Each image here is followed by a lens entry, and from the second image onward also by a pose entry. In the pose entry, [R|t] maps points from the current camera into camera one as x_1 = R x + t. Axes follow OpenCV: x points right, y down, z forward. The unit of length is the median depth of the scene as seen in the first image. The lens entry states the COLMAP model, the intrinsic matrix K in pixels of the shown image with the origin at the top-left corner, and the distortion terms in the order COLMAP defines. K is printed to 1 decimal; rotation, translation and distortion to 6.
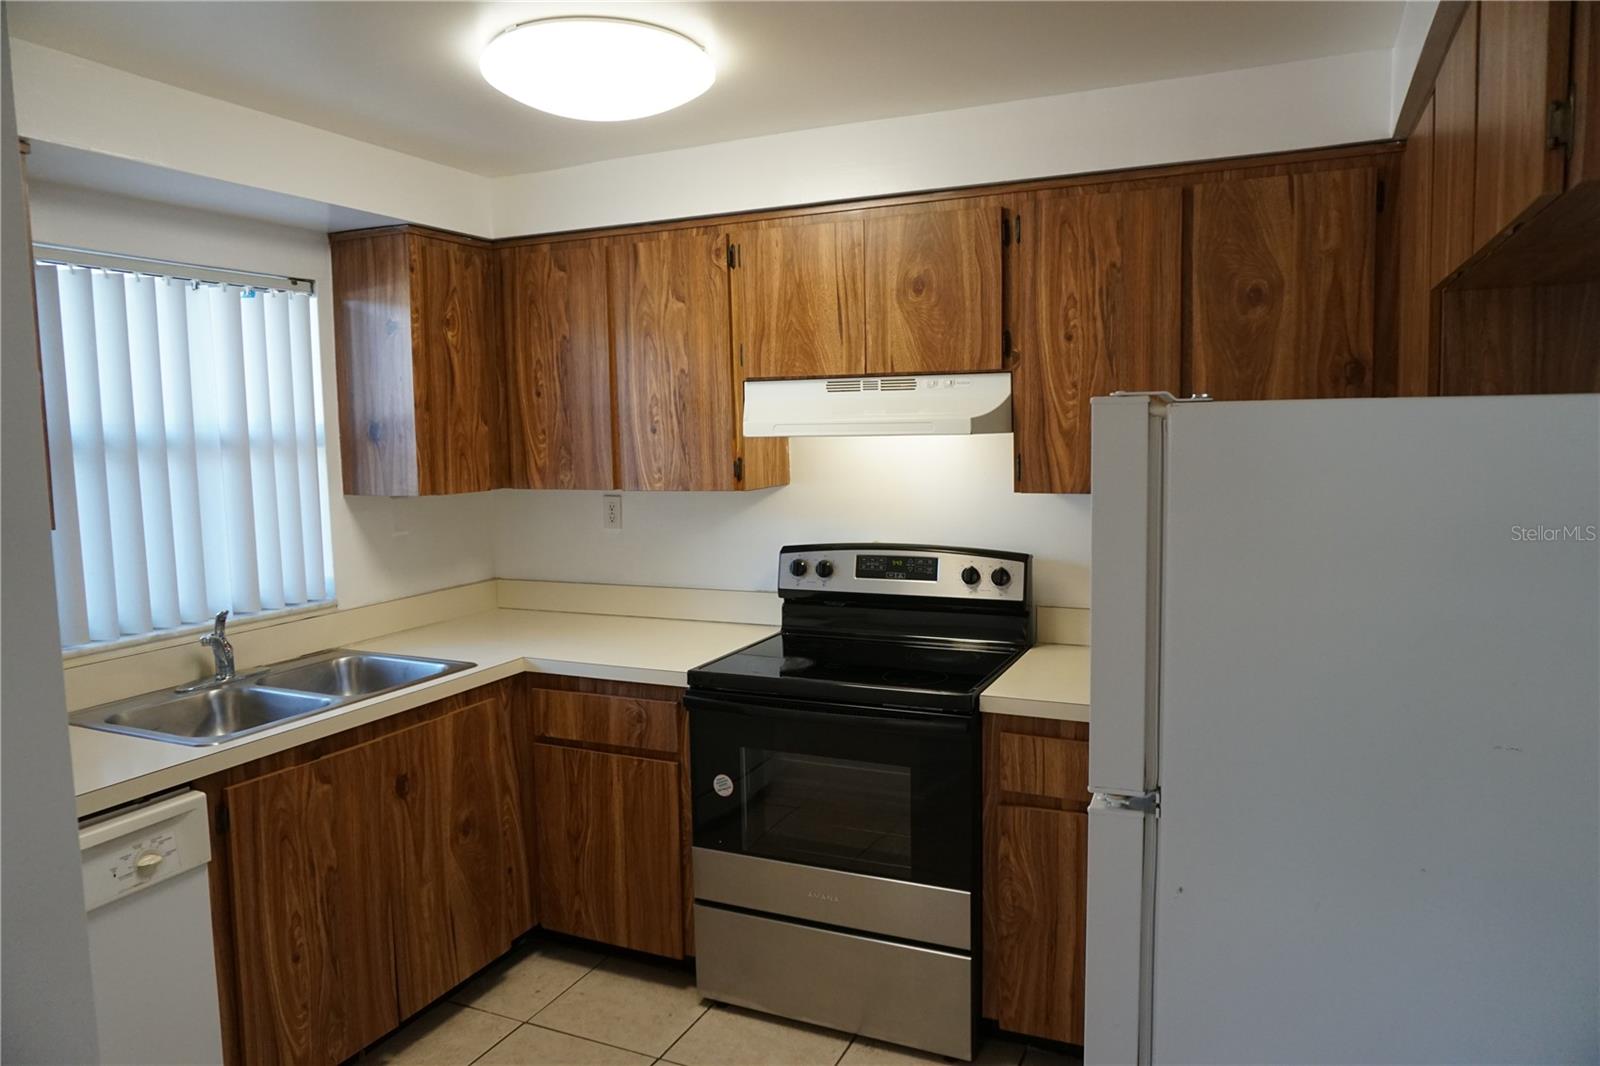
lens RADIAL K [[1073.7, 0, 802.7], [0, 1073.7, 535.6], [0, 0, 1]] dist [-0.044916, 0.031295]
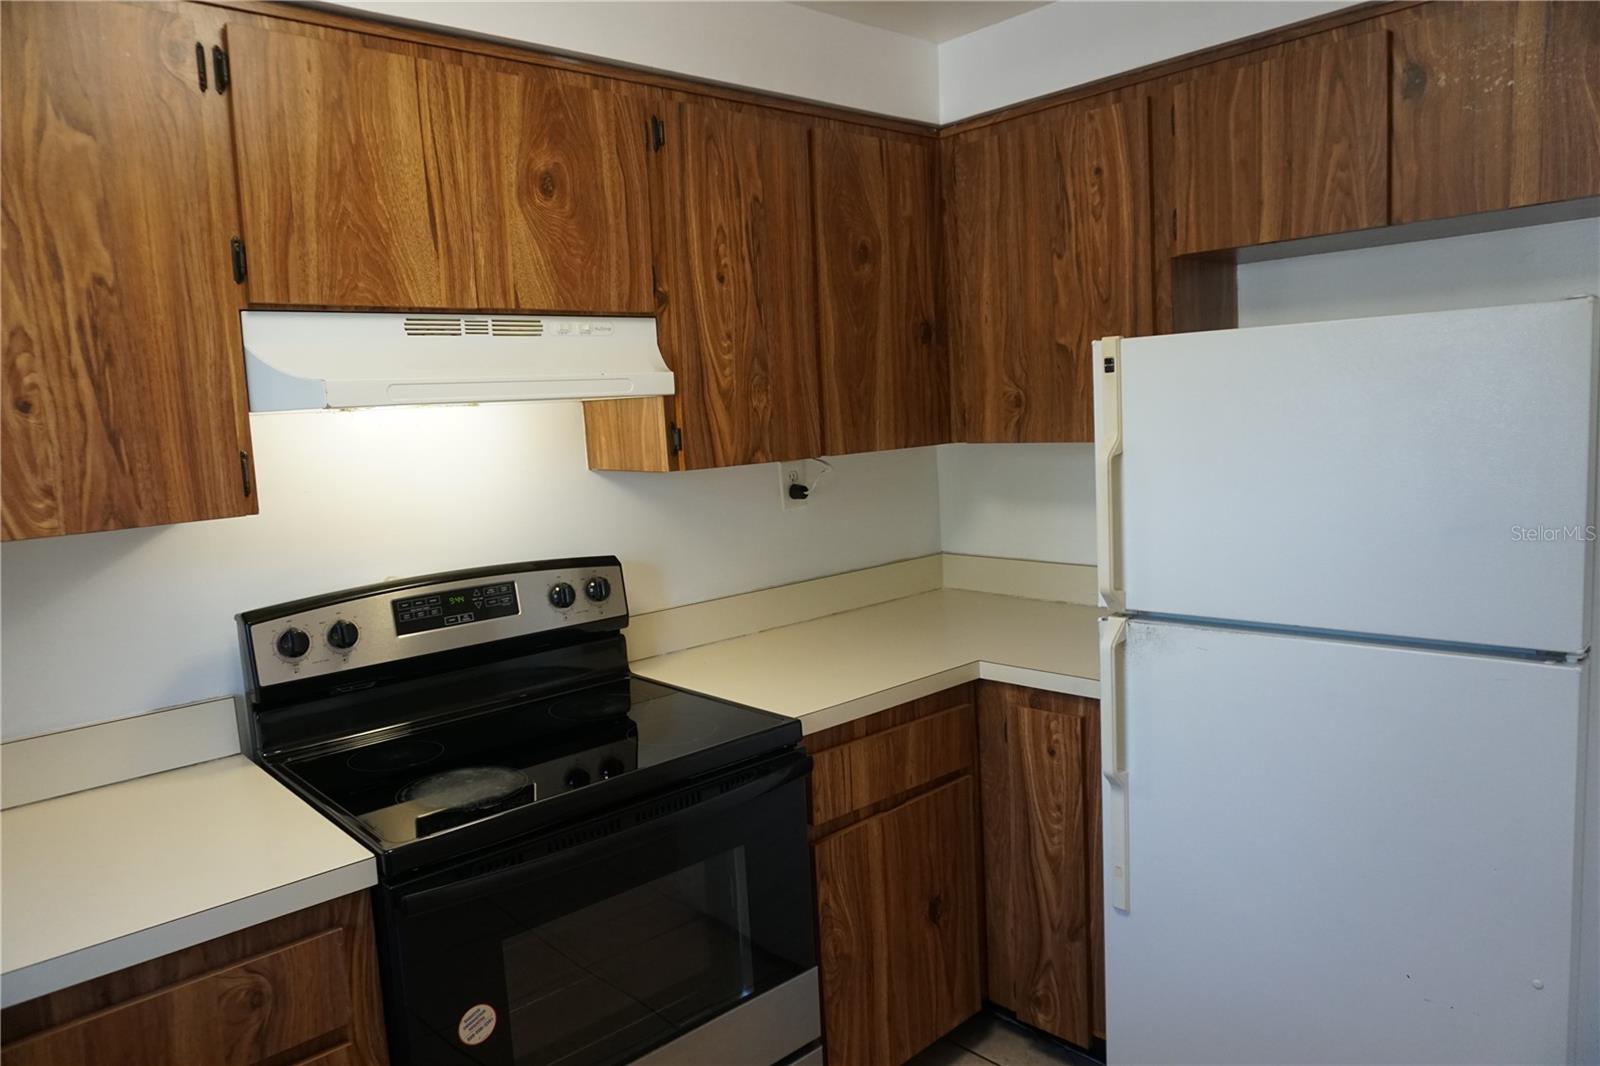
lens RADIAL K [[1073.7, 0, 802.7], [0, 1073.7, 535.6], [0, 0, 1]] dist [-0.044916, 0.031295]
pose [[0.391054, -0.114736, 0.913188, -0.479563], [0.136624, 0.988443, 0.065685, -0.031742], [-0.910171, 0.099077, 0.402210, 0.591075]]
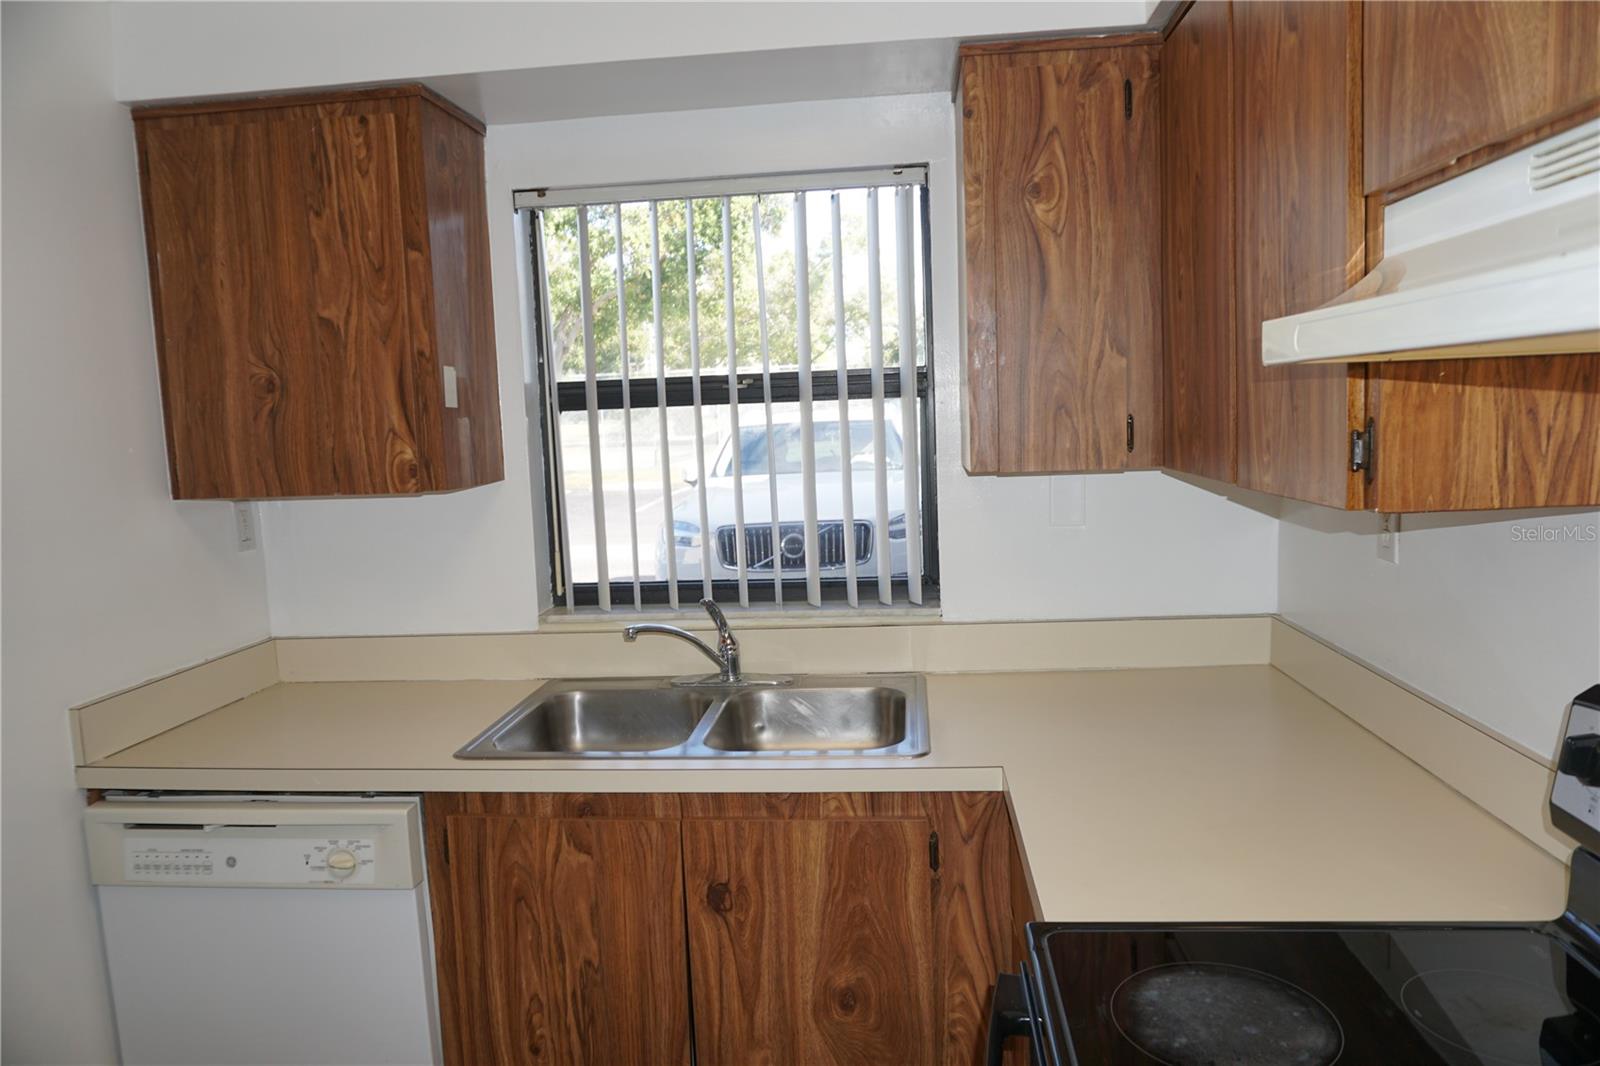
lens RADIAL K [[1073.7, 0, 802.7], [0, 1073.7, 535.6], [0, 0, 1]] dist [-0.044916, 0.031295]
pose [[0.321847, 0.113853, -0.939921, 0.244121], [-0.062815, 0.993124, 0.098788, -0.062842], [0.944706, 0.027247, 0.326785, 0.769112]]
